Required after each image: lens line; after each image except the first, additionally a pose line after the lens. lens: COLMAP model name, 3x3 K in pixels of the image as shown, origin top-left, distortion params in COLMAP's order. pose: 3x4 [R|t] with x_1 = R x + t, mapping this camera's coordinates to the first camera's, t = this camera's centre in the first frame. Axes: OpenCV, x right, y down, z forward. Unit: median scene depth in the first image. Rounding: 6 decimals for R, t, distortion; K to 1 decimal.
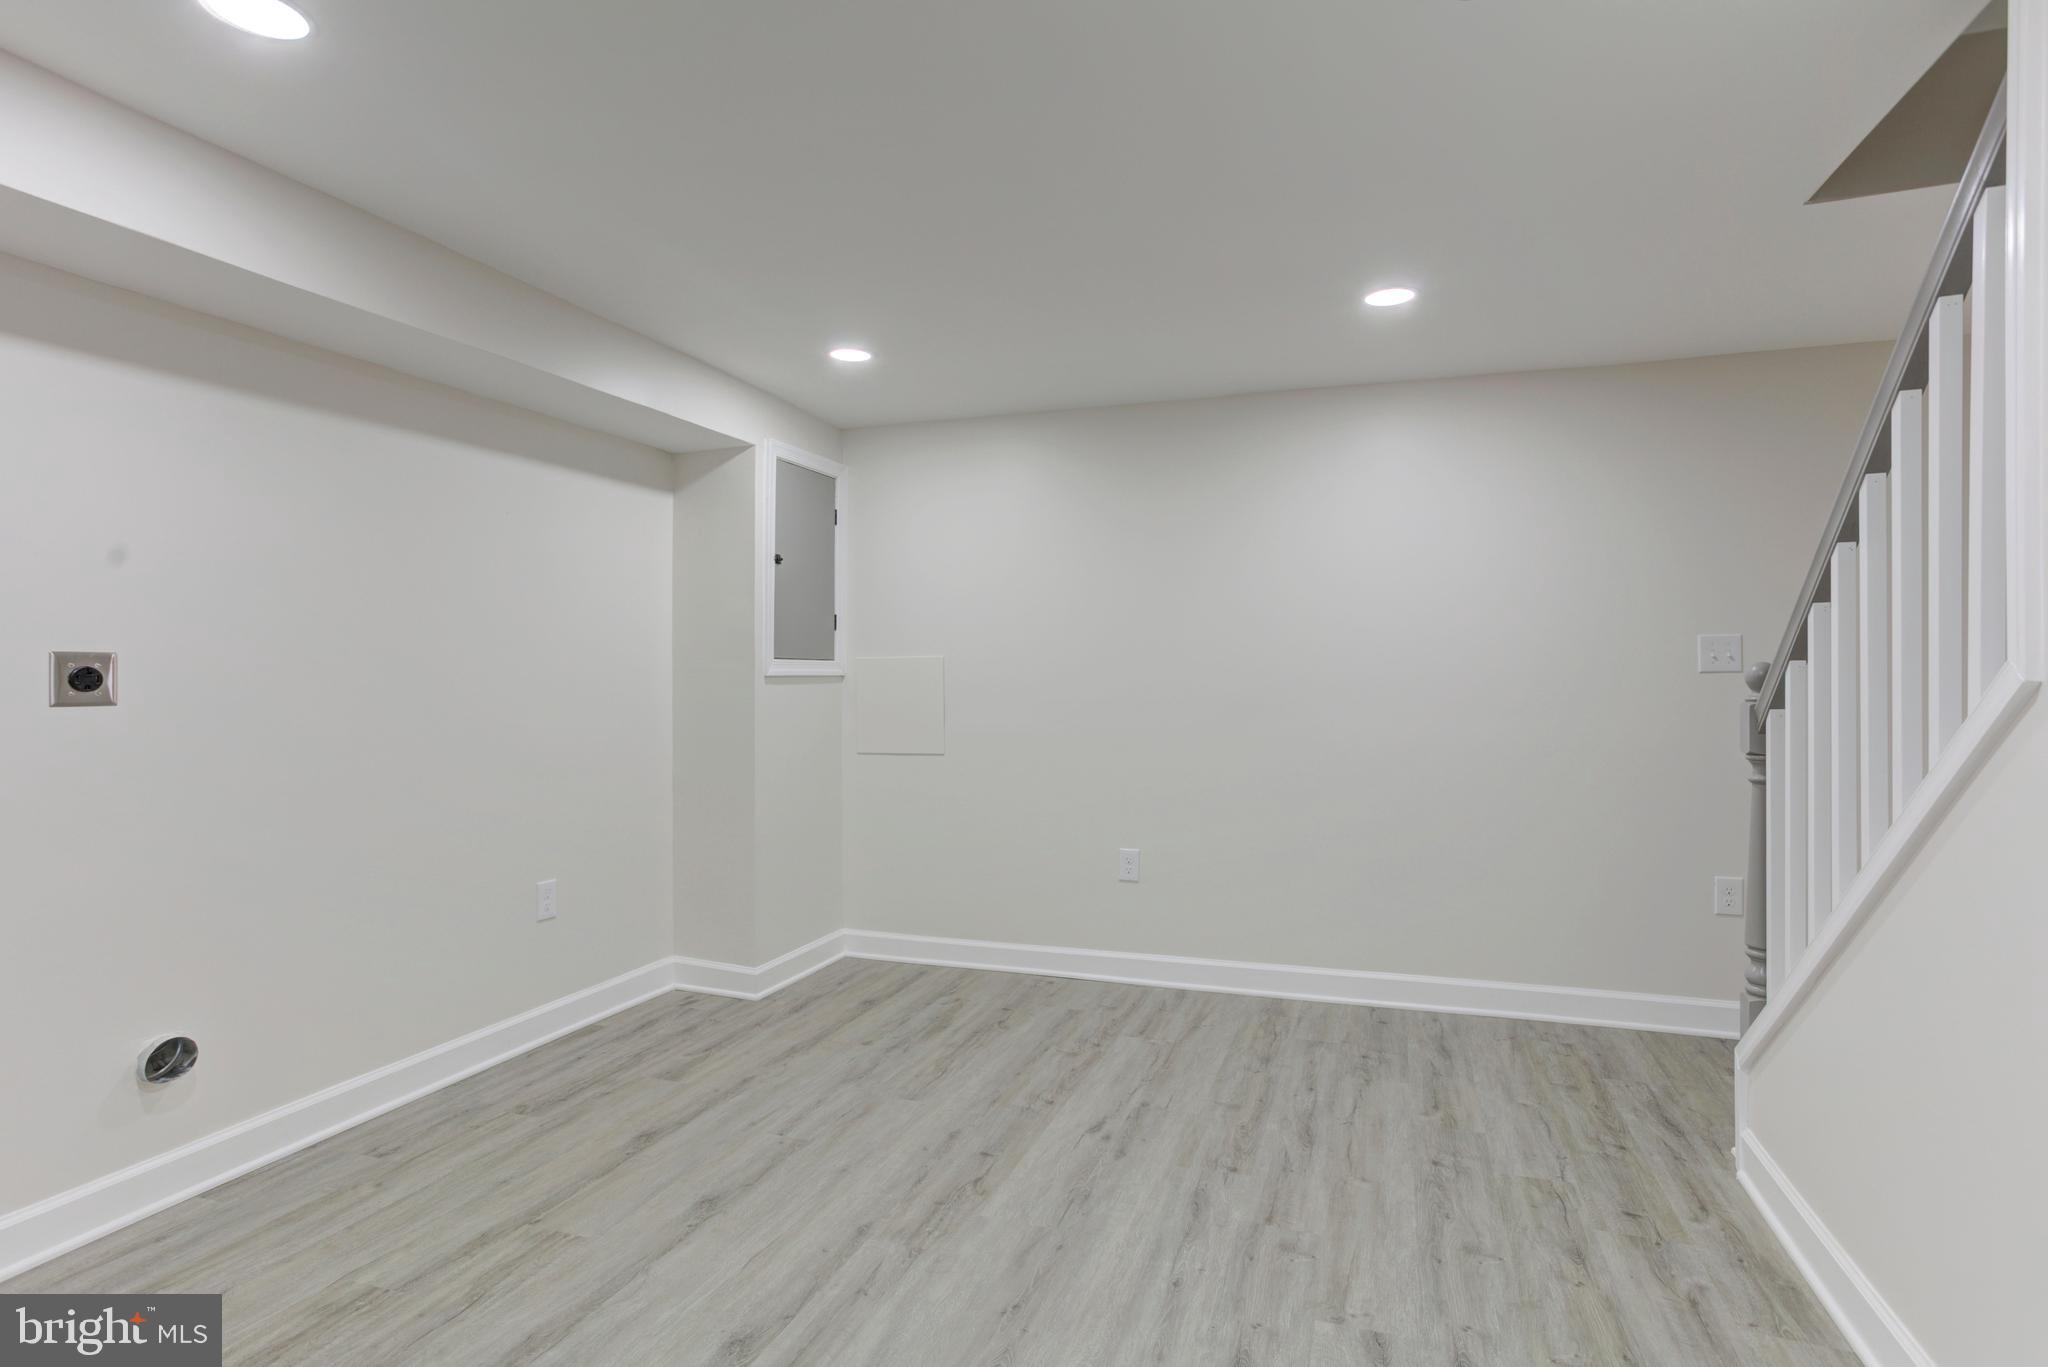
lens RADIAL K [[1000.6, 0, 1026.8], [0, 1000.6, 683.3], [0, 0, 1]] dist [-0.057657, 0.041485]
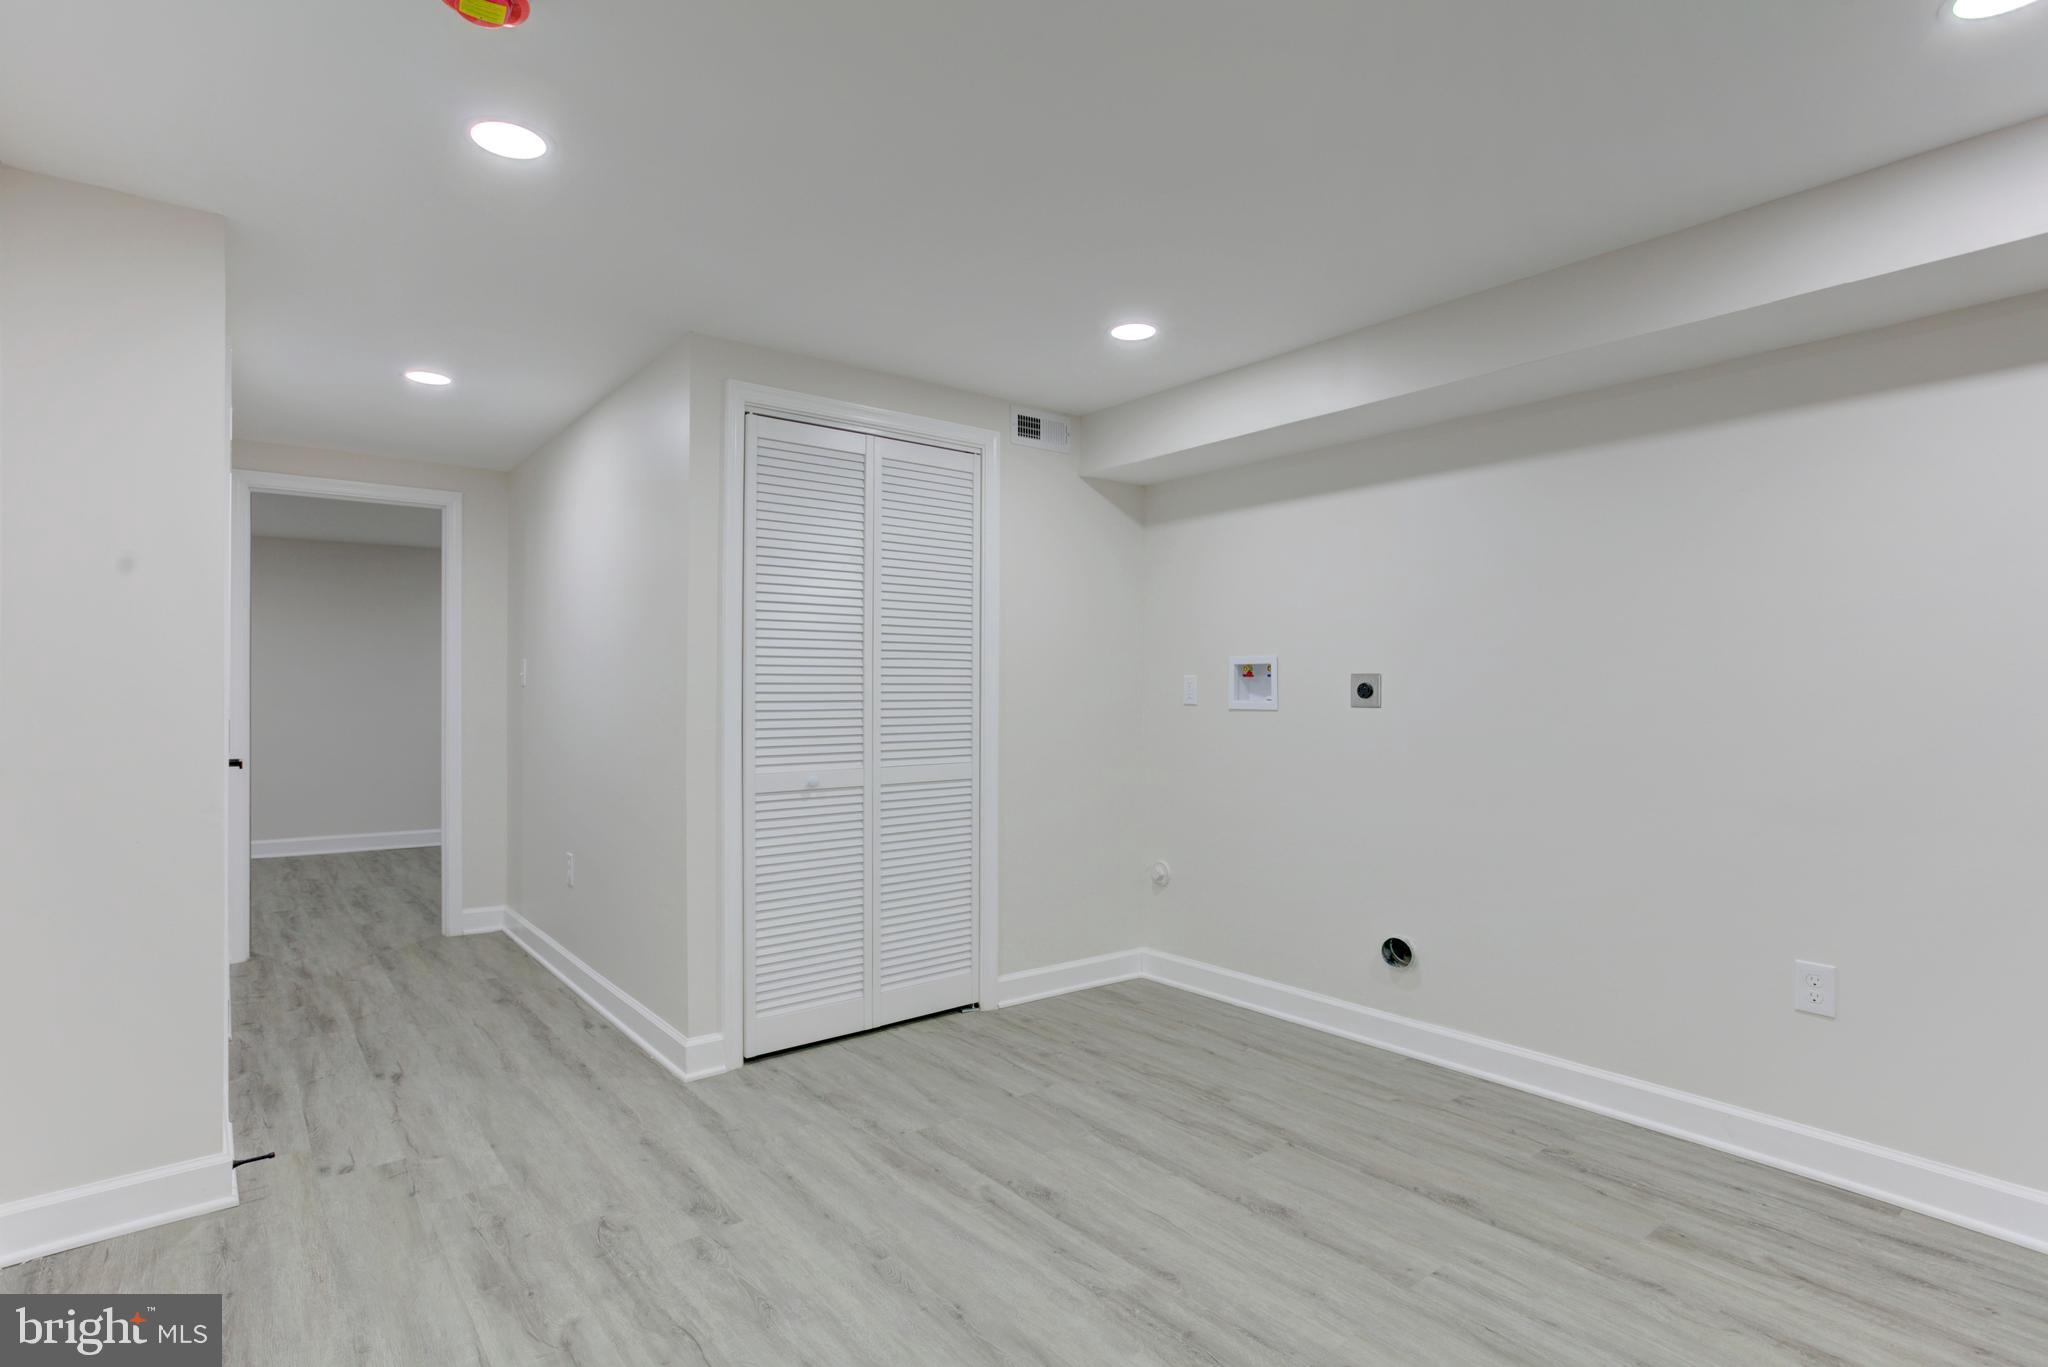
lens RADIAL K [[1000.6, 0, 1026.8], [0, 1000.6, 683.3], [0, 0, 1]] dist [-0.057657, 0.041485]
pose [[-0.514054, -0.008071, -0.857720, 0.617782], [-0.001261, 0.999962, -0.008654, -0.000928], [0.857757, -0.003367, -0.514044, 1.190515]]
